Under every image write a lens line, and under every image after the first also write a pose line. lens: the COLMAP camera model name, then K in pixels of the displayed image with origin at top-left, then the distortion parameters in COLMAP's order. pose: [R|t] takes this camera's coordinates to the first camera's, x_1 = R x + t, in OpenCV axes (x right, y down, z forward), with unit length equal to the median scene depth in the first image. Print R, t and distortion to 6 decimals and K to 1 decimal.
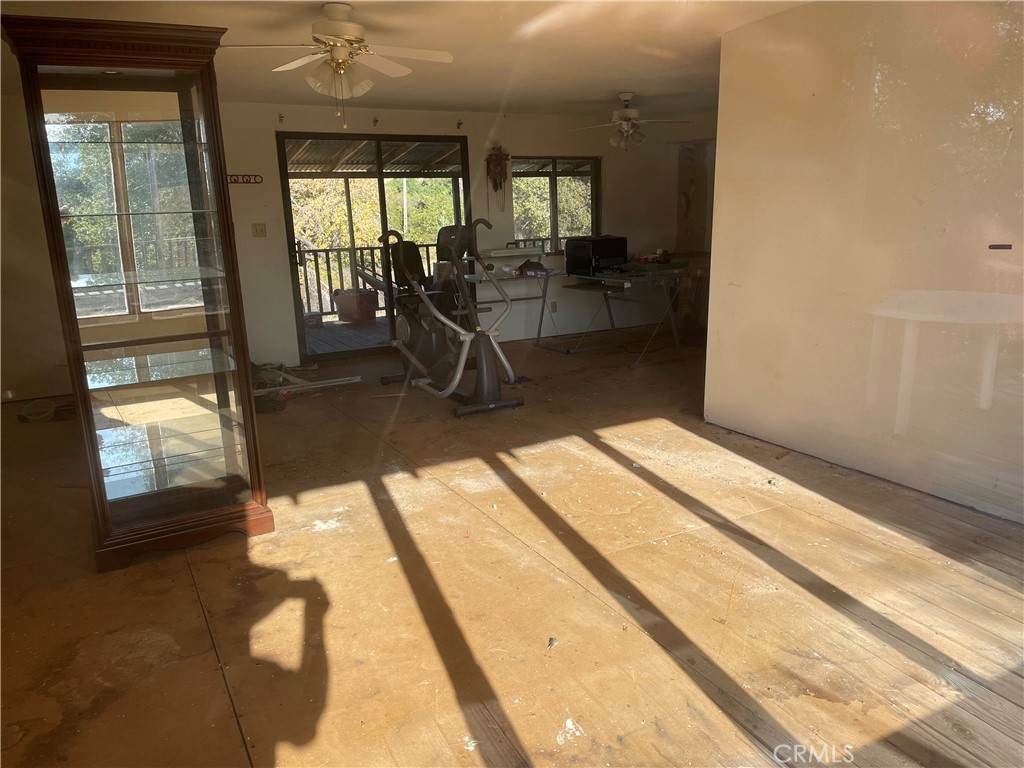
lens RADIAL K [[767.7, 0, 511.1], [0, 767.7, 384.2], [0, 0, 1]] dist [0.003652, 0.001081]
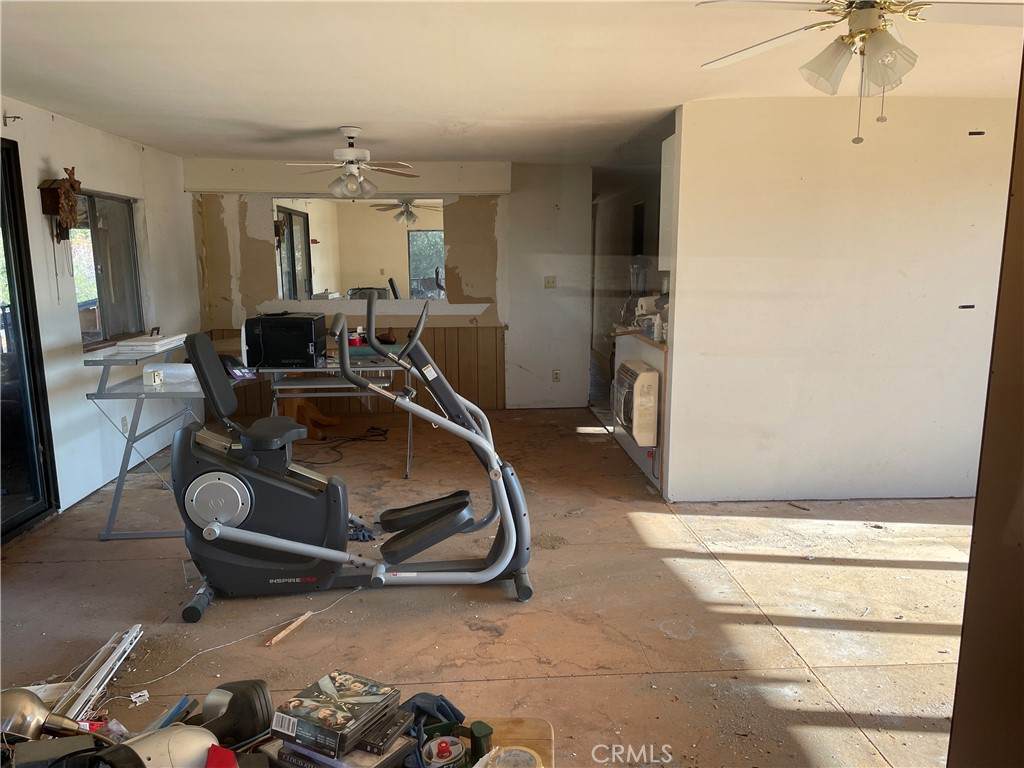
lens RADIAL K [[767.7, 0, 510.6], [0, 767.7, 385.7], [0, 0, 1]] dist [0.003652, 0.001081]
pose [[0.437064, -0.118783, 0.891552, -0.745970], [0.192567, 0.980614, 0.036247, -0.186187], [-0.878574, 0.155842, 0.451465, 0.838919]]
